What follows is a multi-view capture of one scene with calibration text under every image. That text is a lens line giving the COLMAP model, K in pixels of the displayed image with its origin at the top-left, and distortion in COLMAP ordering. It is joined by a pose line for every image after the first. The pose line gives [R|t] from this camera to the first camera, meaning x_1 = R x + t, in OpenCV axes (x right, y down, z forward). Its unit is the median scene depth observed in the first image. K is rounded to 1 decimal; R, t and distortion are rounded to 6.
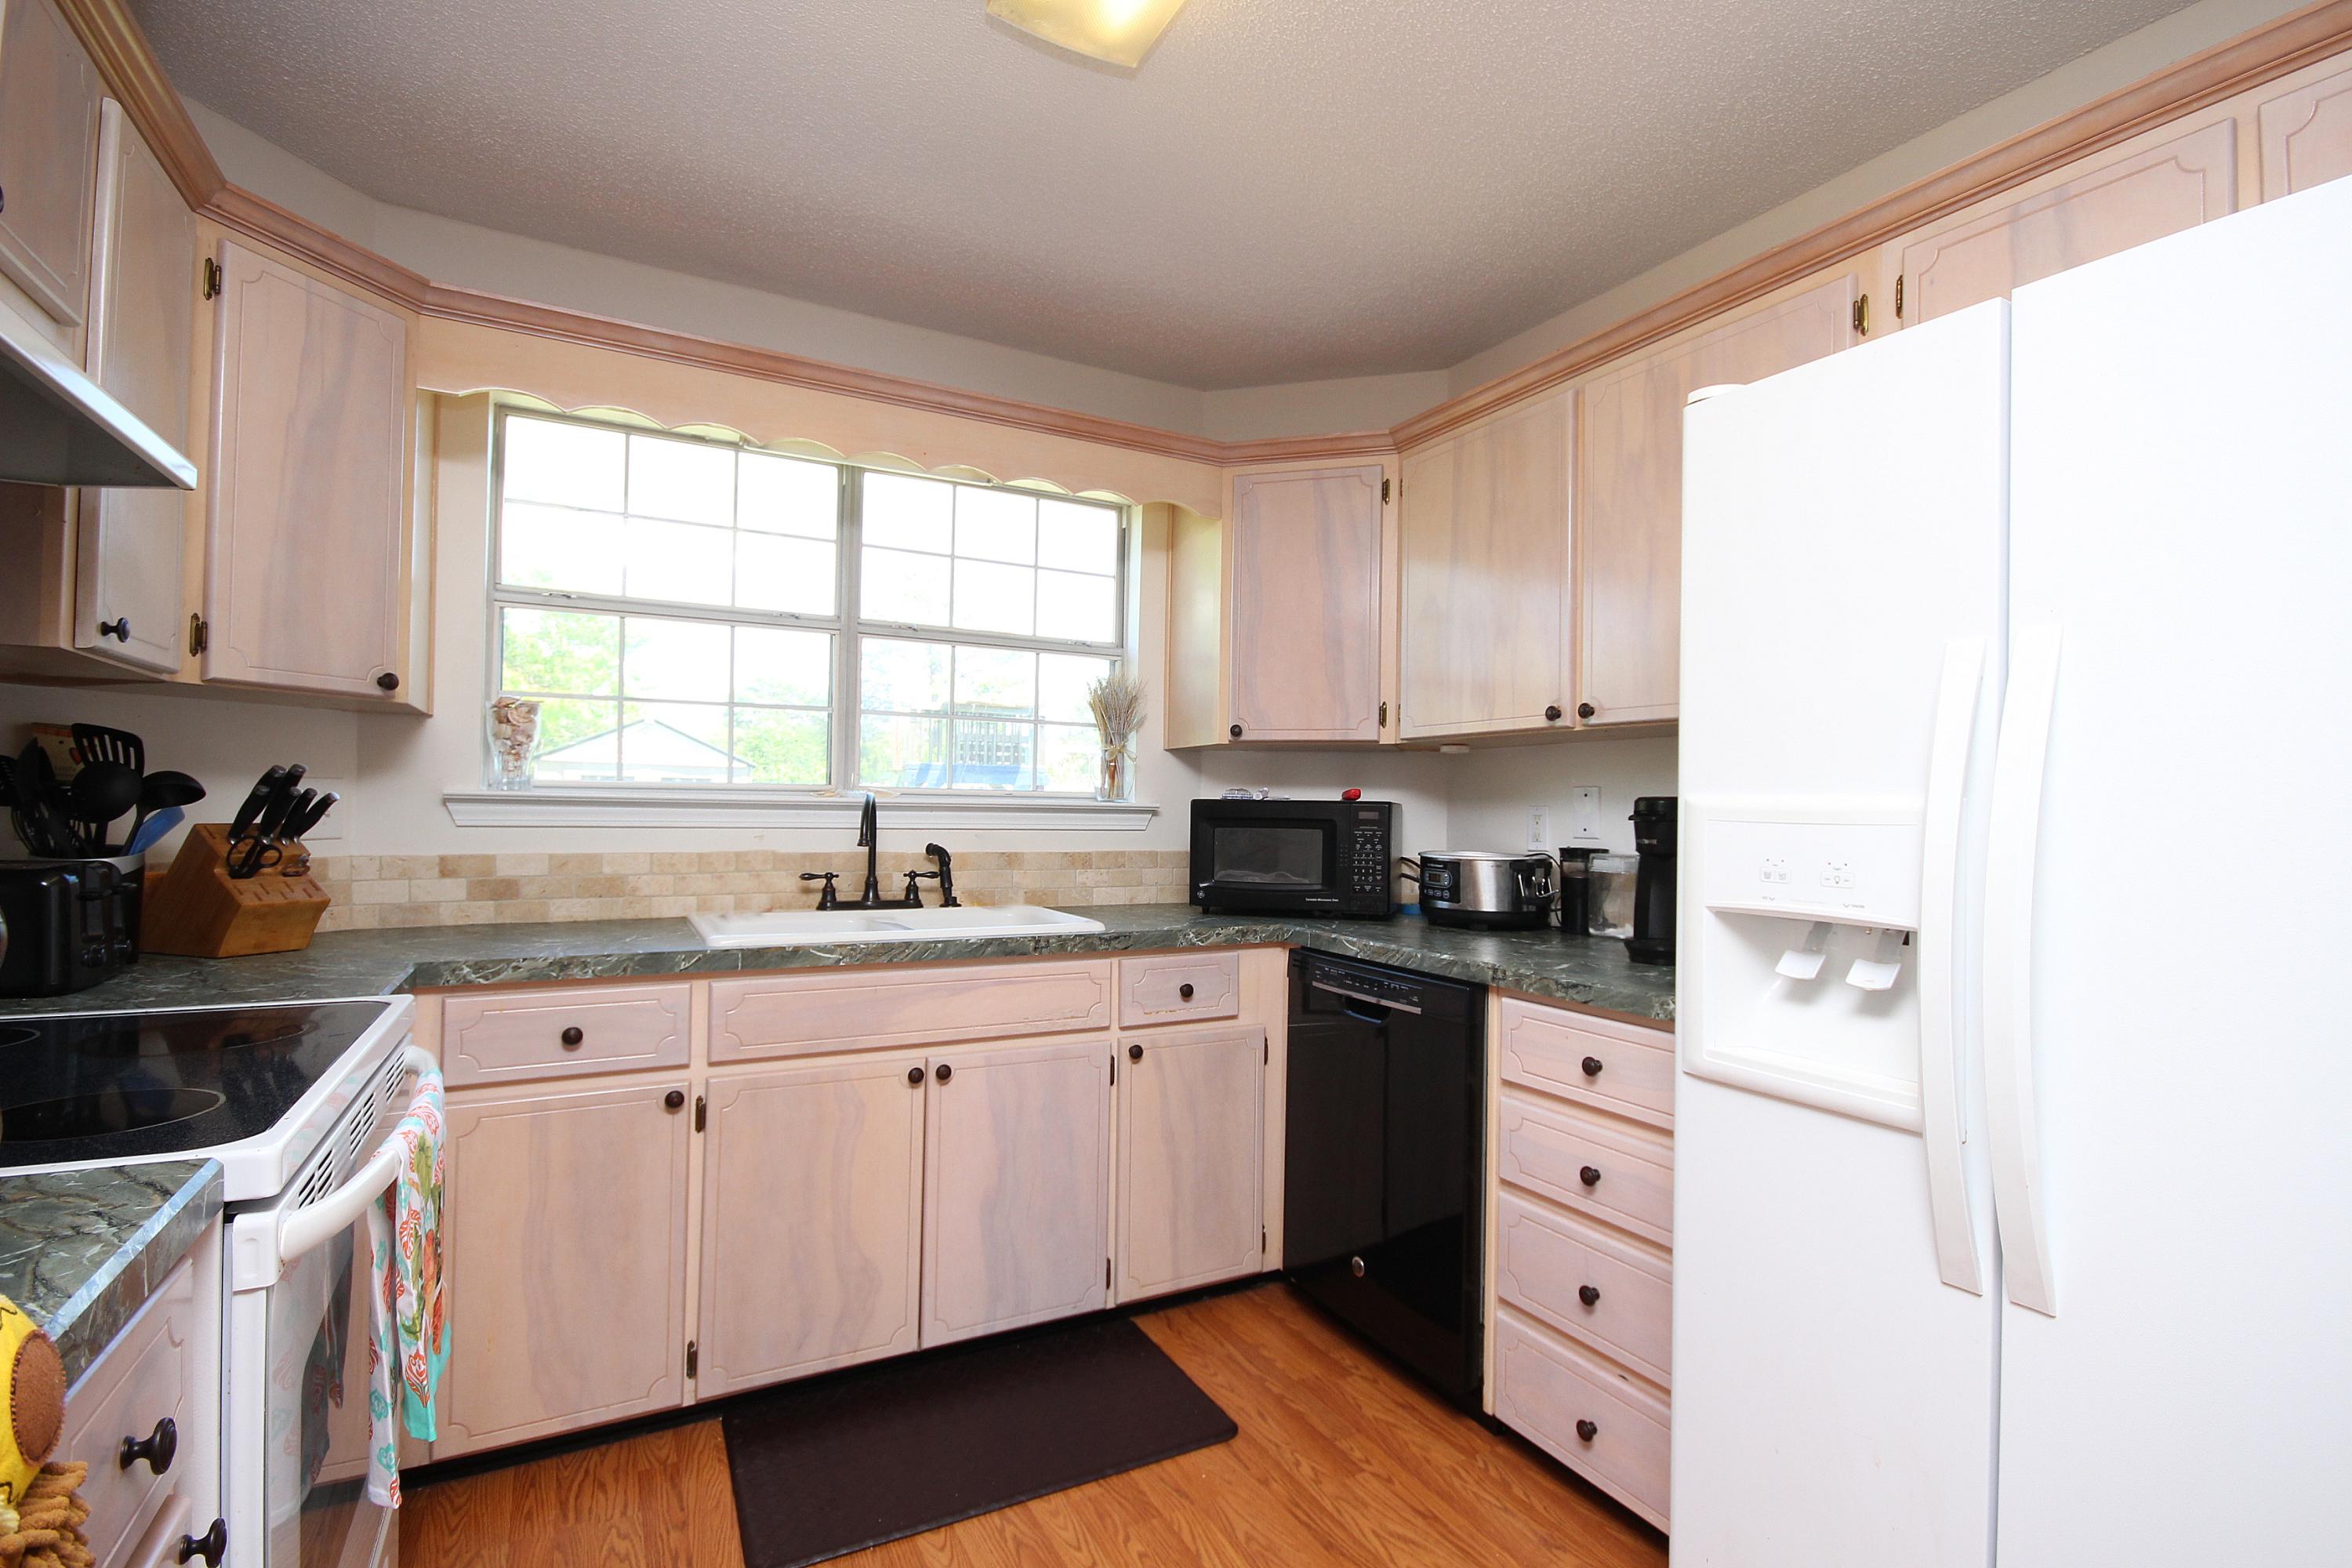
lens RADIAL K [[1085.9, 0, 1186.8], [0, 1085.9, 787.3], [0, 0, 1]] dist [0.001641, -0.004744]
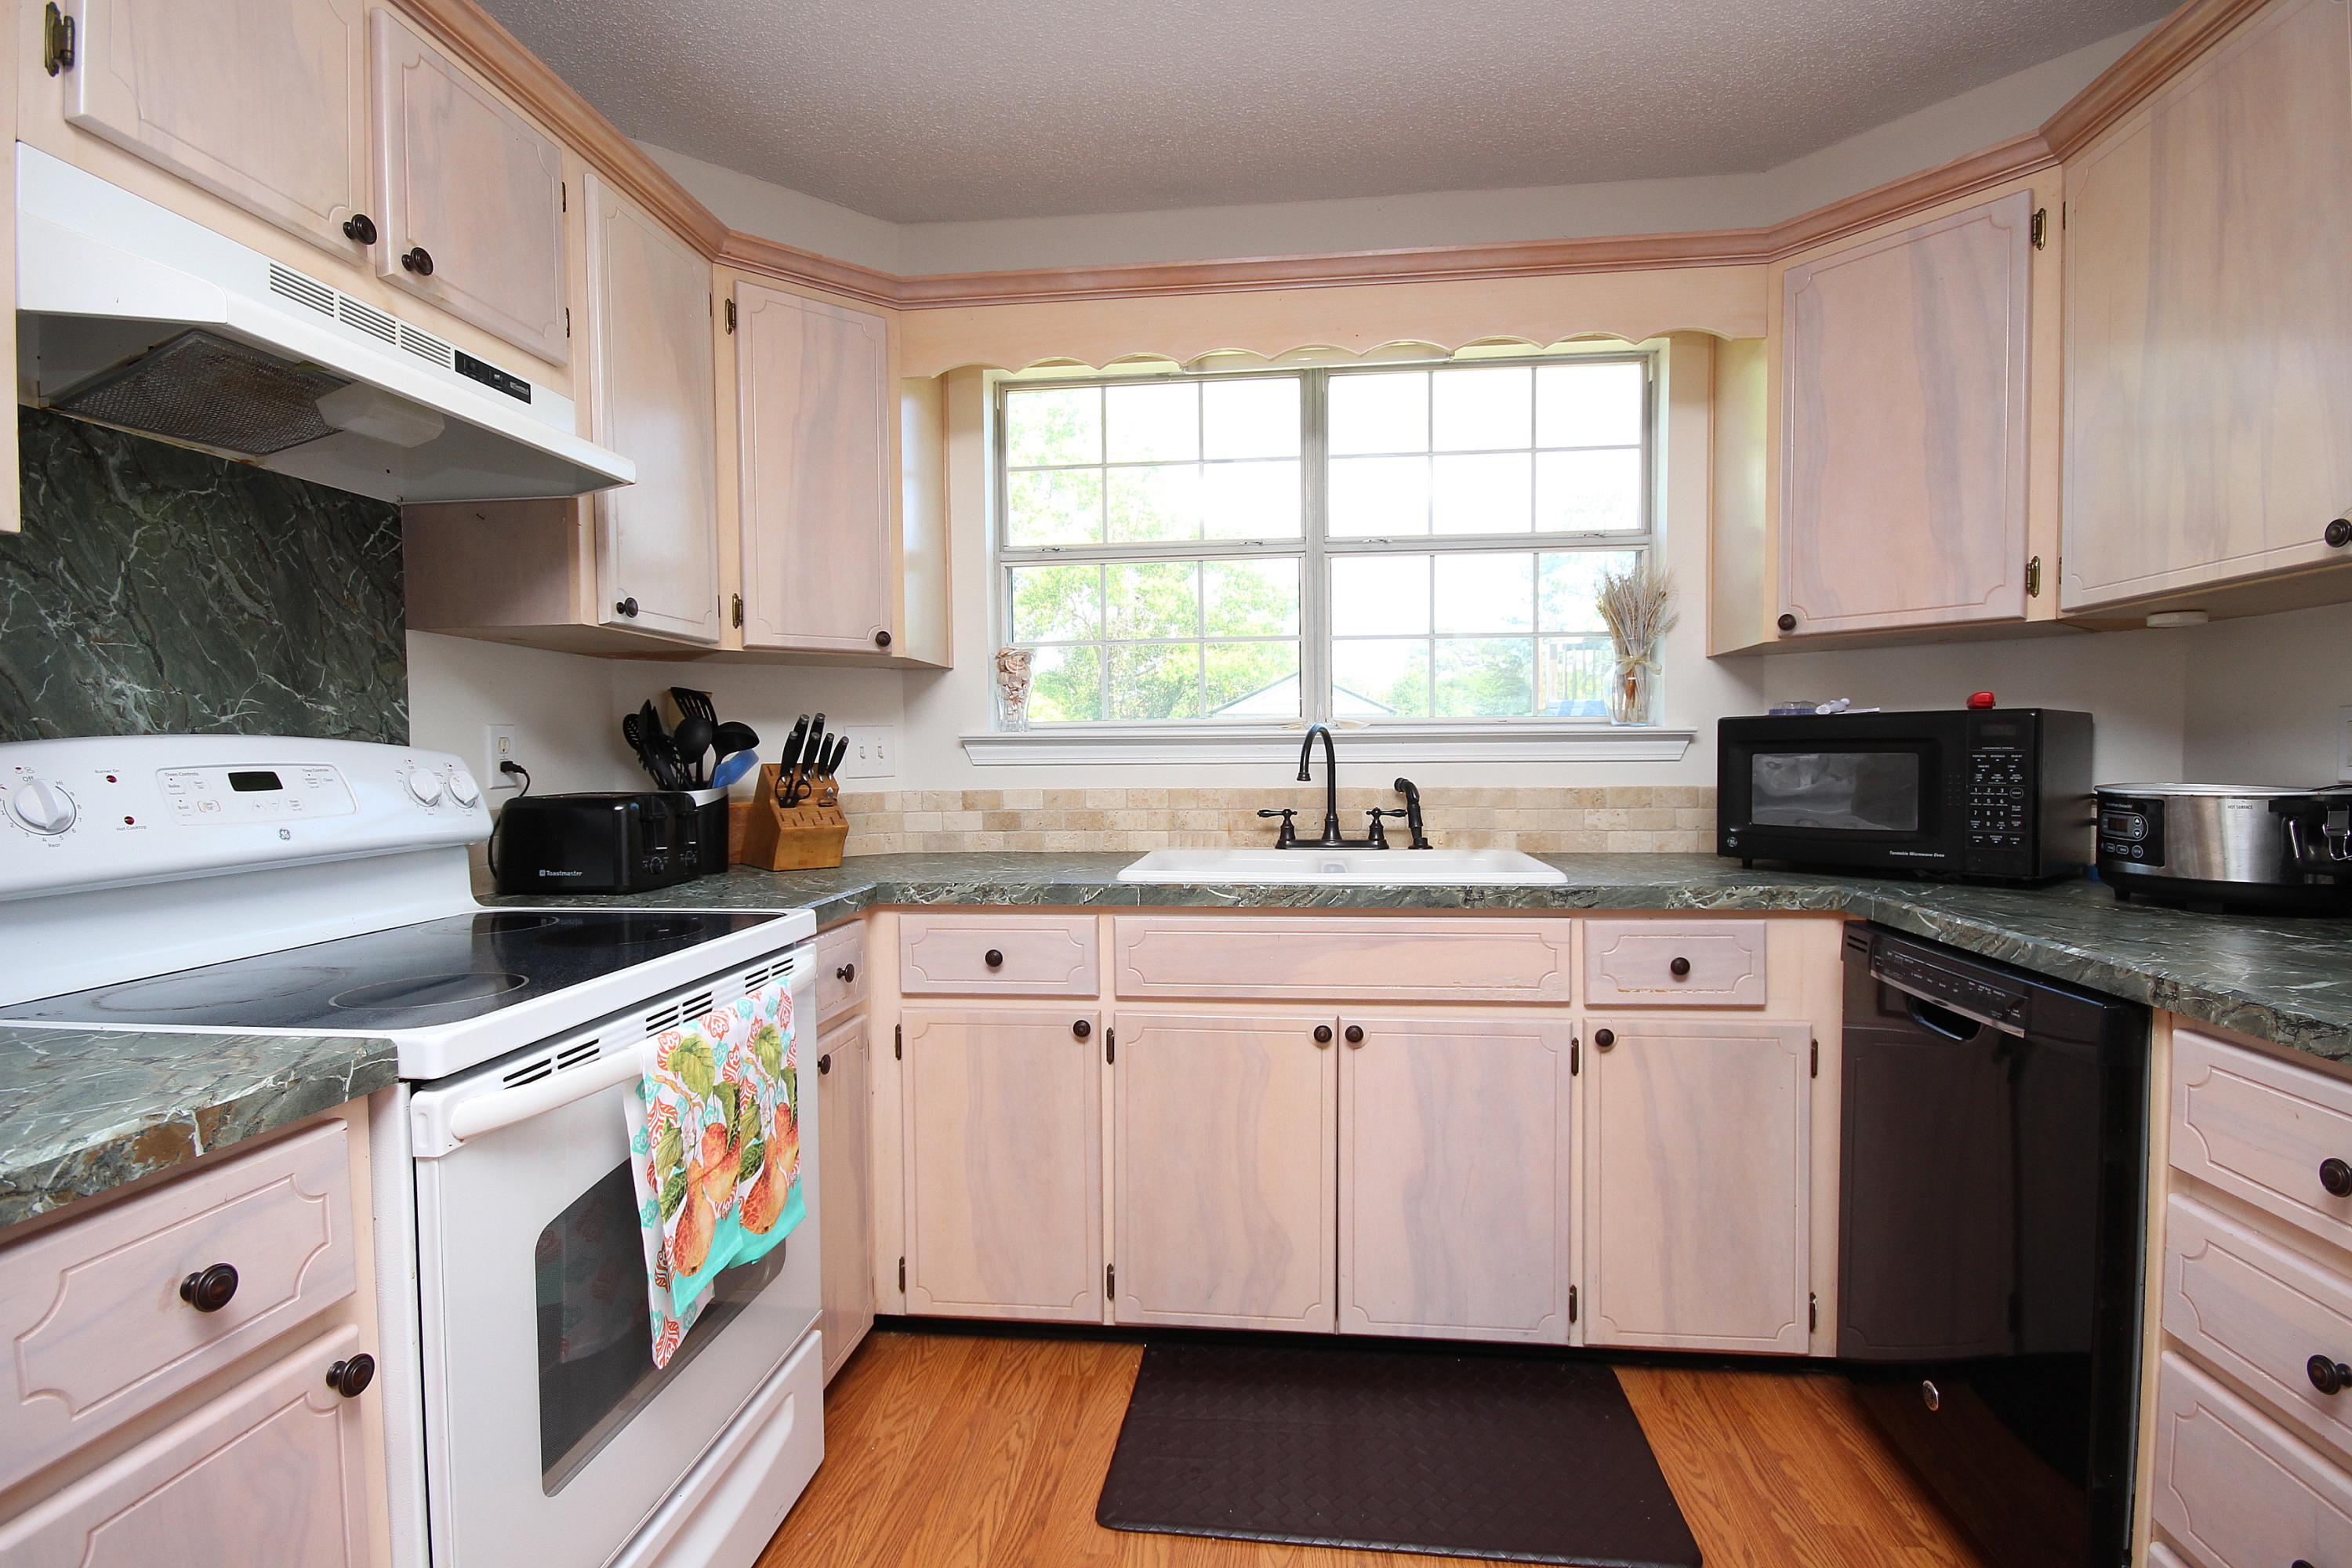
lens RADIAL K [[1085.9, 0, 1187.9], [0, 1085.9, 786.7], [0, 0, 1]] dist [0.001641, -0.004744]
pose [[0.820184, -0.003646, -0.572089, 0.165186], [0.032690, 0.998645, 0.040502, 0.020198], [0.571165, -0.051920, 0.819191, 0.200456]]
